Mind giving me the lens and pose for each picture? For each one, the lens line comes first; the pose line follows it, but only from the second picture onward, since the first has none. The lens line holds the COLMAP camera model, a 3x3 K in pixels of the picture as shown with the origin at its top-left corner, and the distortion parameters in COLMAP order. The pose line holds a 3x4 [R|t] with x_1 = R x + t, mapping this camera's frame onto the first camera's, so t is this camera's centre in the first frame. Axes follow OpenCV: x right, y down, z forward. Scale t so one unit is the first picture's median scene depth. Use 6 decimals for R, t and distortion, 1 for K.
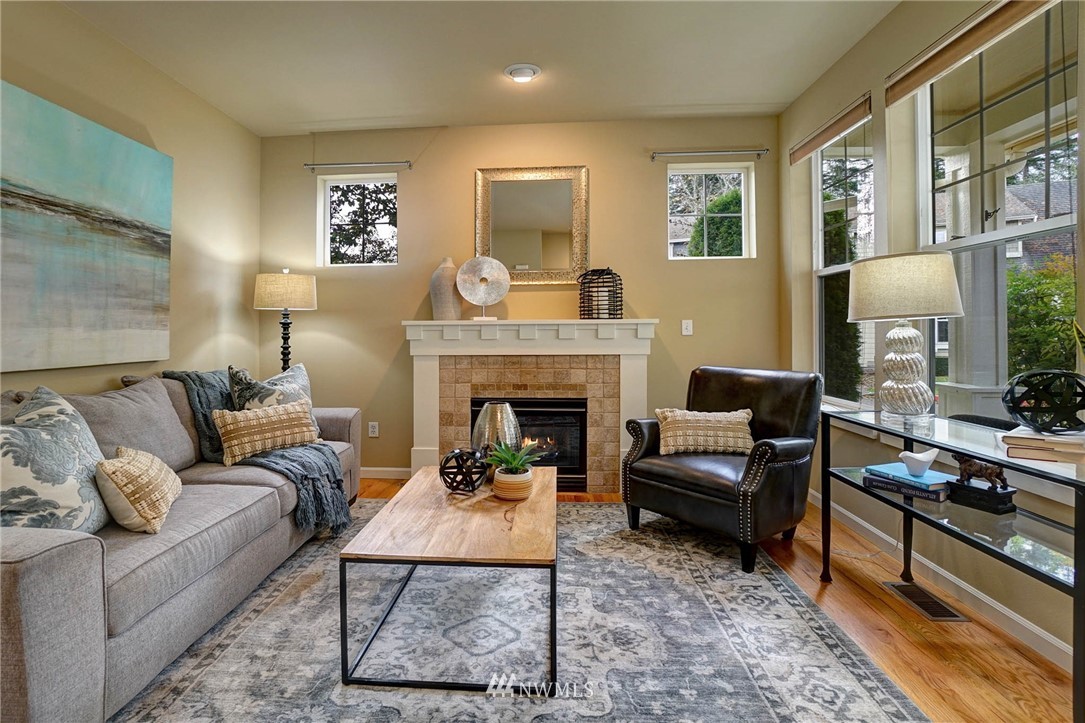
lens RADIAL K [[477.7, 0, 499.5], [0, 477.7, 329.7], [0, 0, 1]] dist [-0.015238, -0.000991]
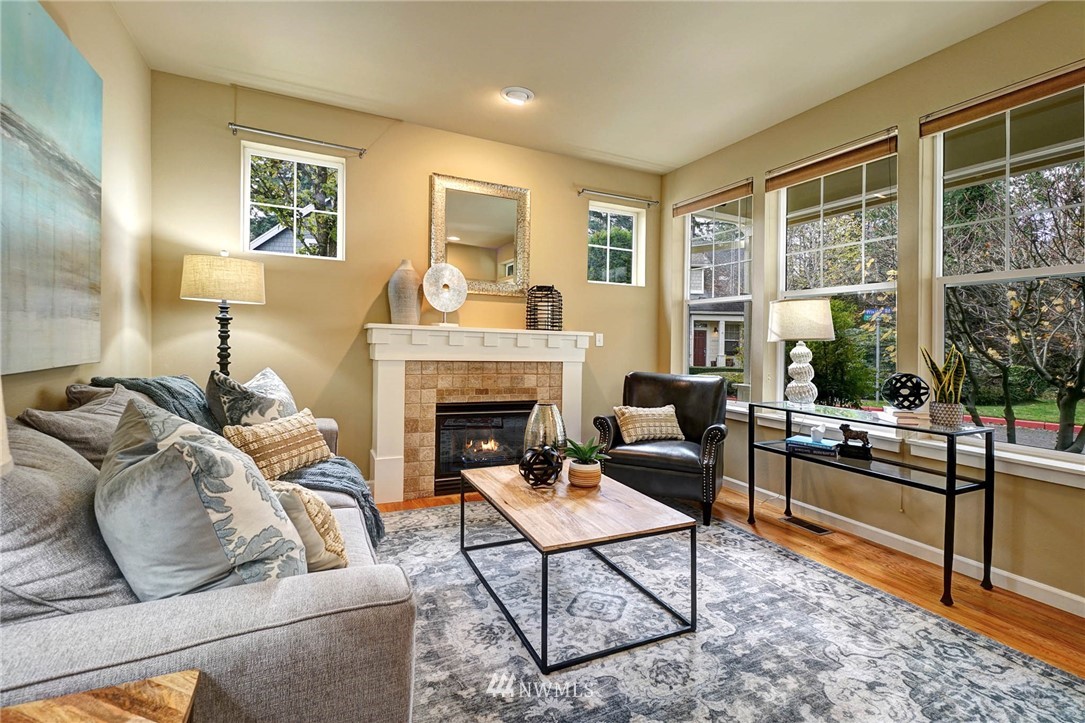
lens RADIAL K [[477.7, 0, 499.3], [0, 477.7, 342.9], [0, 0, 1]] dist [-0.015238, -0.000991]
pose [[0.886320, 0.029430, 0.462137, -0.410924], [-0.035656, 0.999353, 0.004742, 0.007195], [-0.461698, -0.020681, 0.886796, 0.058172]]
